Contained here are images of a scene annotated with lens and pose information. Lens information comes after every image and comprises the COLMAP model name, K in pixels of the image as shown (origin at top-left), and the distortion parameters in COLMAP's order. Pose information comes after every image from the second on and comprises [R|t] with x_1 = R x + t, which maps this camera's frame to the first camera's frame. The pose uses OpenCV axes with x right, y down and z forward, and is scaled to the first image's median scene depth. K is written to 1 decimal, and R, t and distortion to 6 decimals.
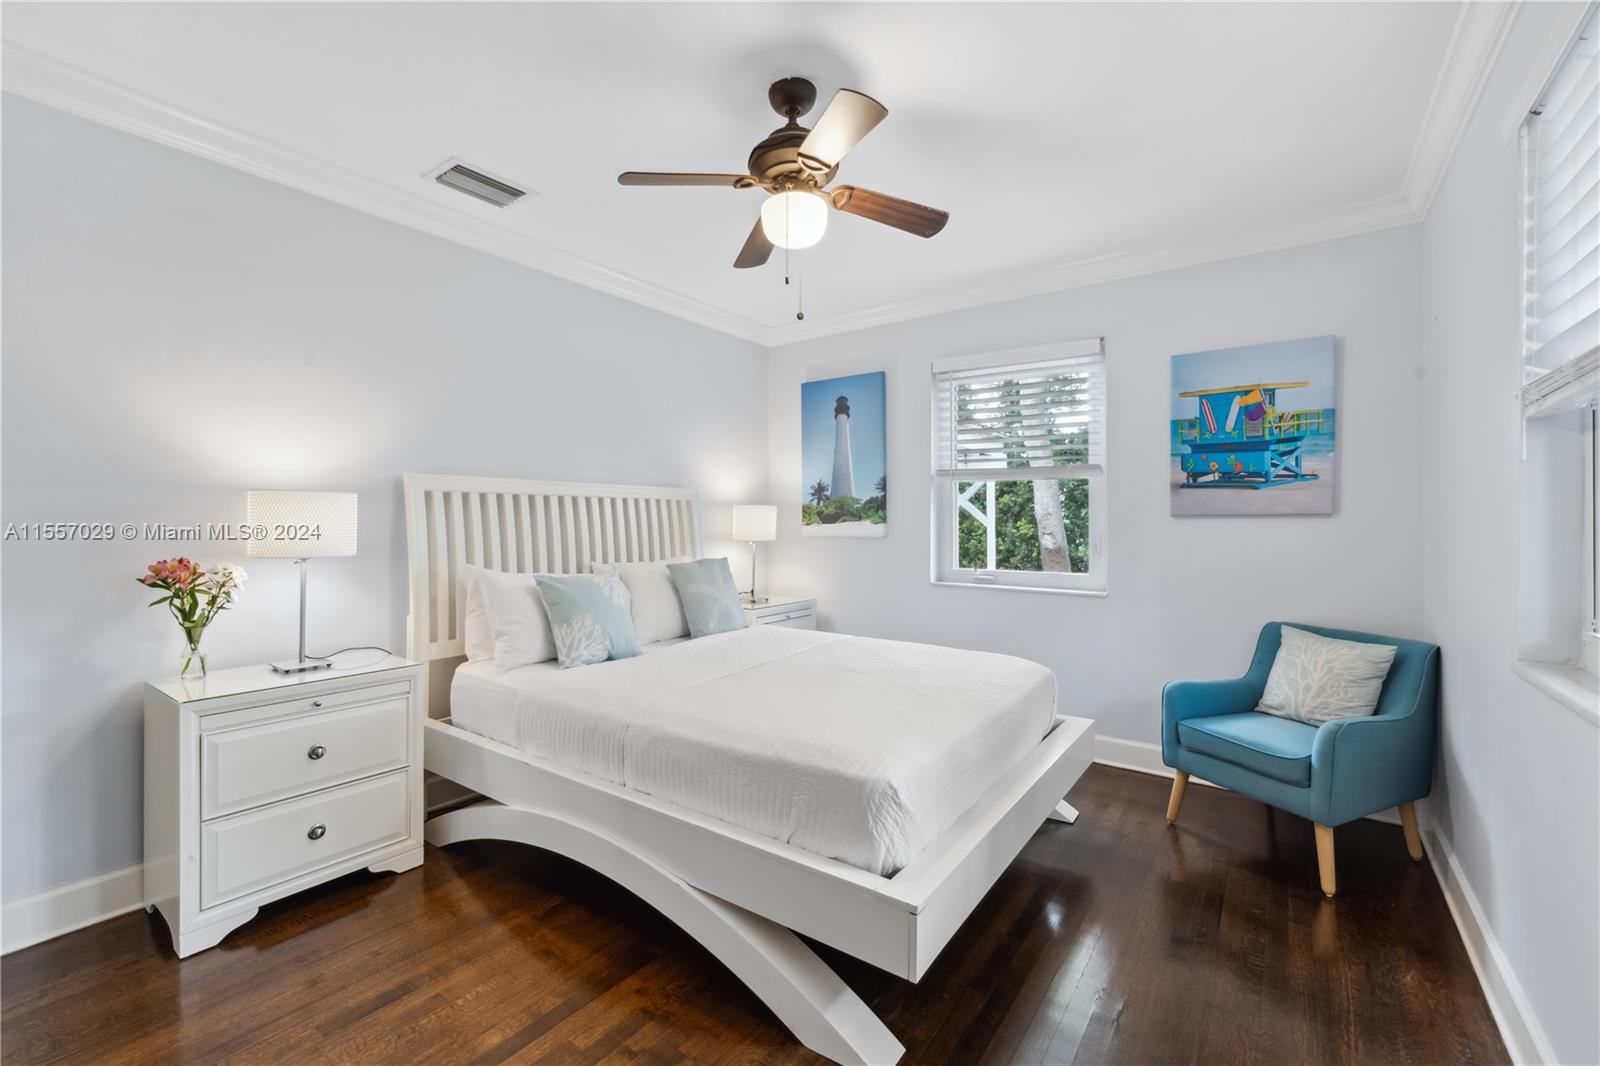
lens RADIAL K [[675.0, 0, 796.8], [0, 675.0, 522.2], [0, 0, 1]] dist [-0.007696, 0.002193]
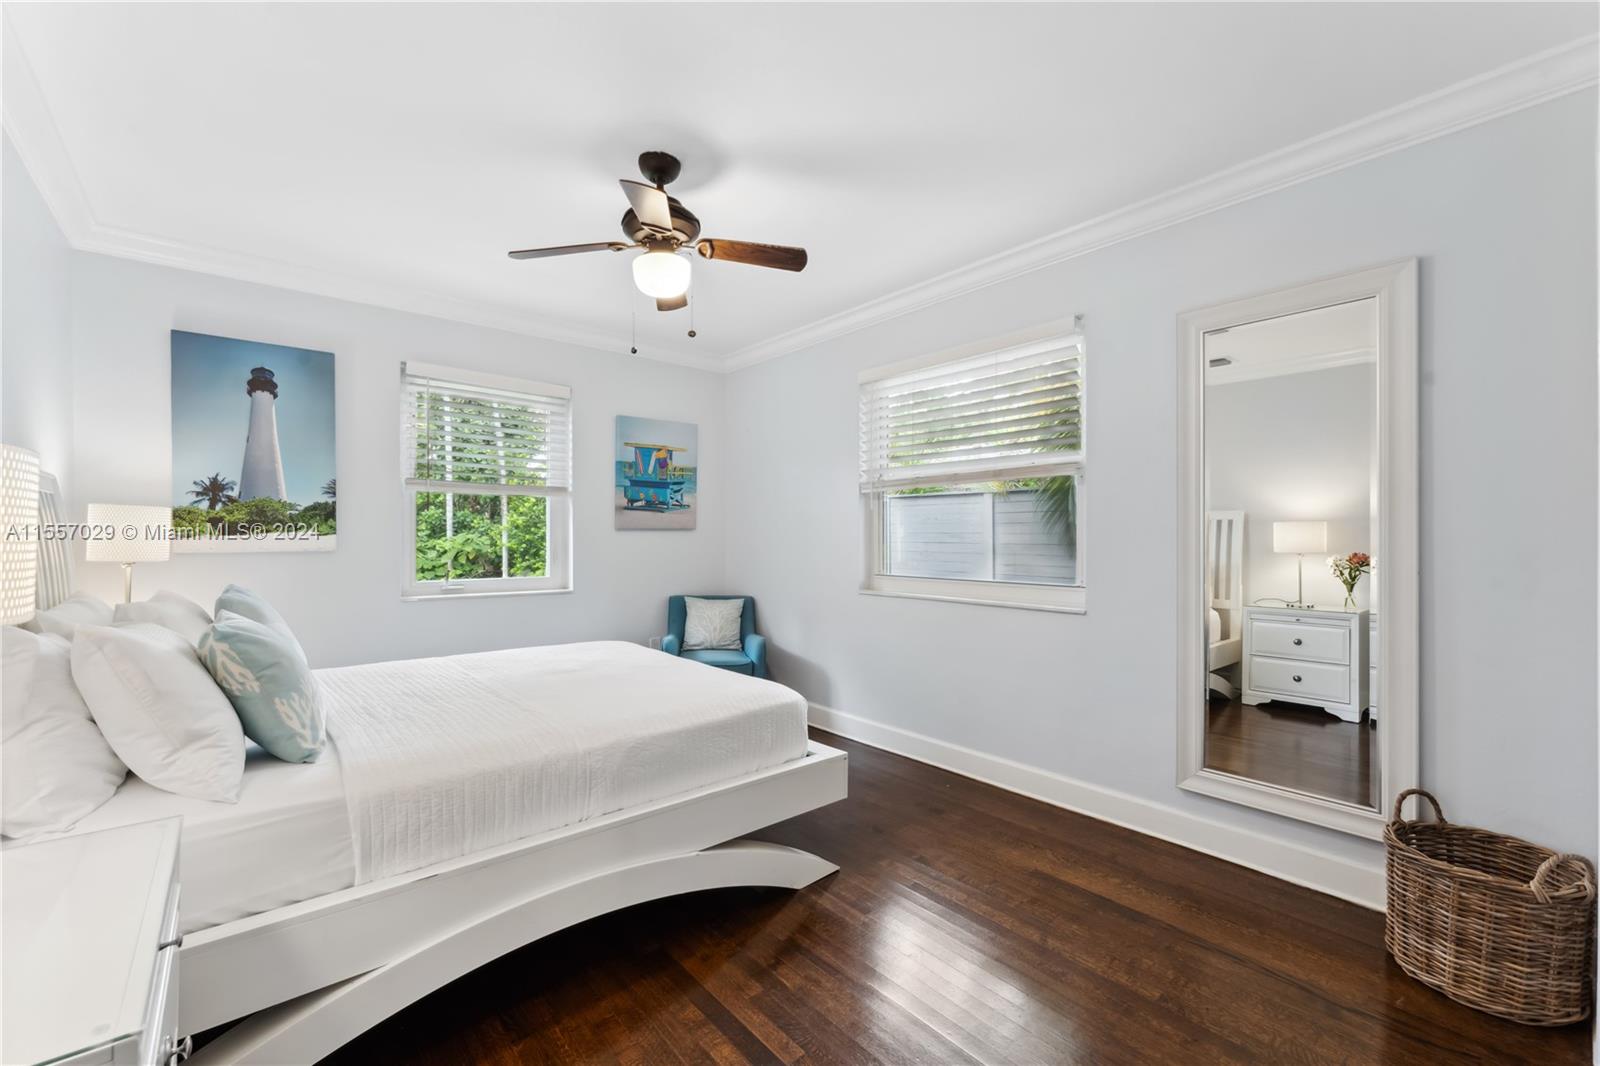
lens RADIAL K [[651.9, 0, 784.9], [0, 651.9, 534.1], [0, 0, 1]] dist [0.001343, -0.000122]
pose [[0.246344, 0.000723, 0.969182, -0.712337], [-0.001267, 0.999999, -0.000424, 0.001146], [-0.969182, -0.001124, 0.246345, 0.350708]]
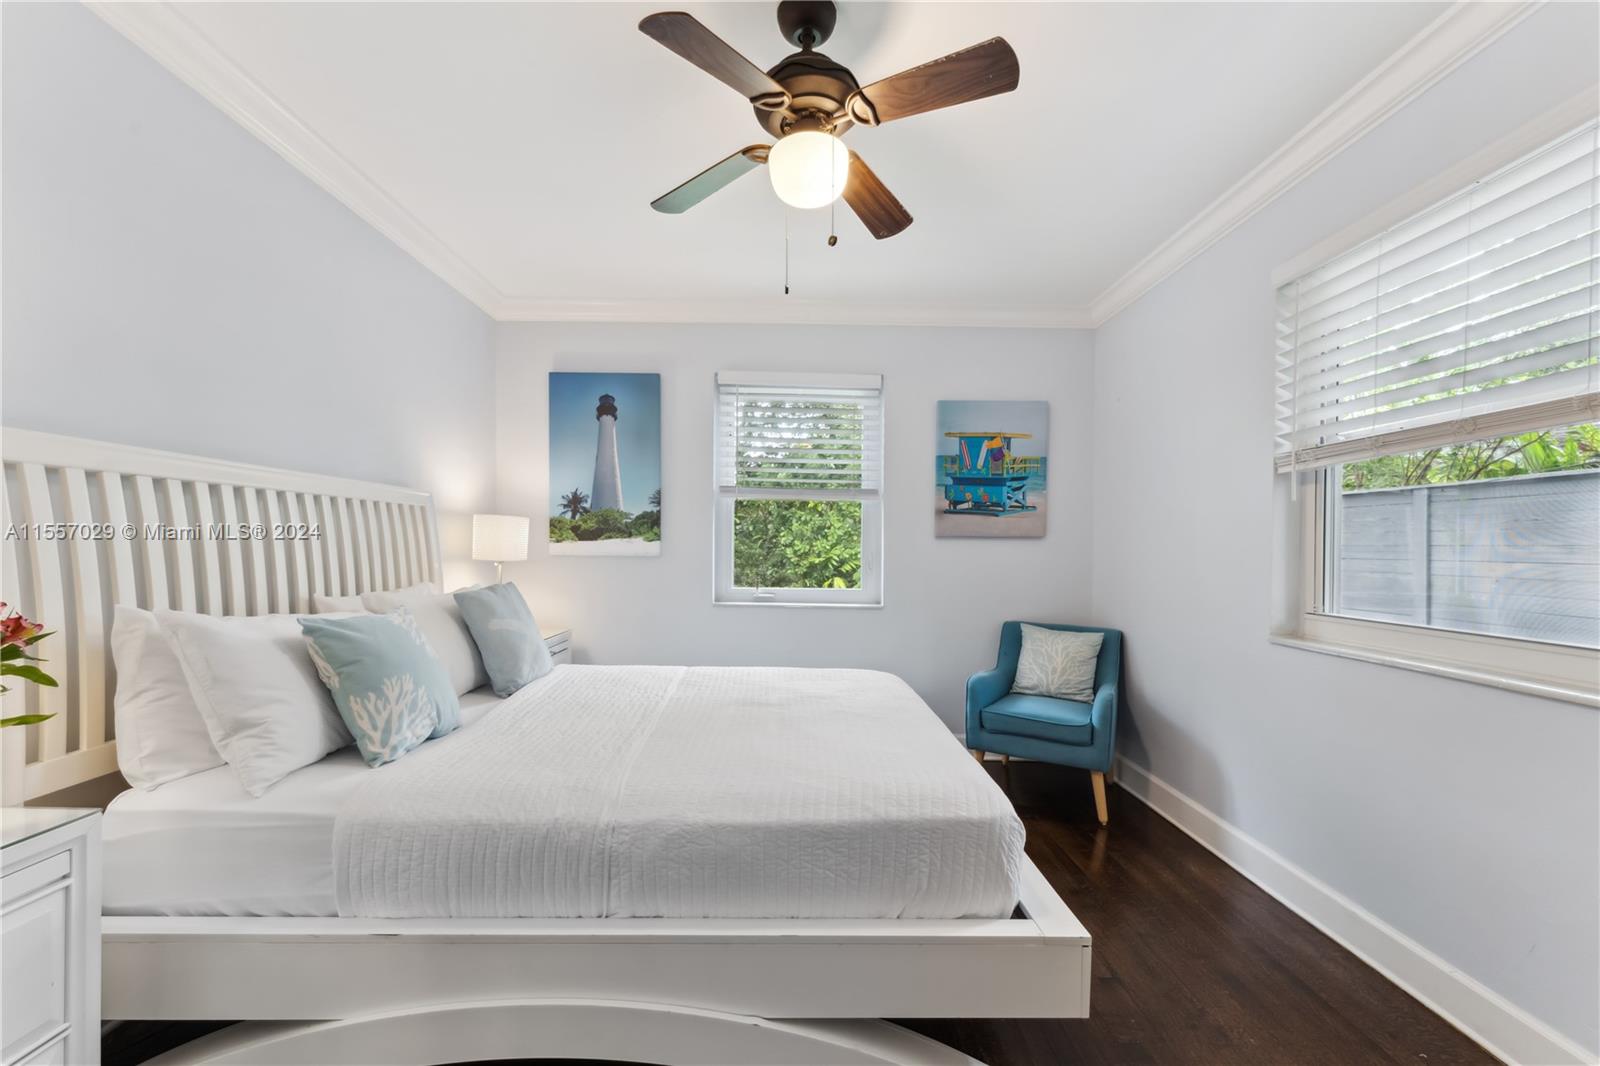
lens RADIAL K [[651.9, 0, 800.5], [0, 651.9, 553.1], [0, 0, 1]] dist [0.001343, -0.000122]
pose [[0.802511, 0.000736, 0.596637, -0.334006], [-0.009704, 0.999883, 0.011819, 0.008516], [-0.596558, -0.015275, 0.802424, 0.242134]]
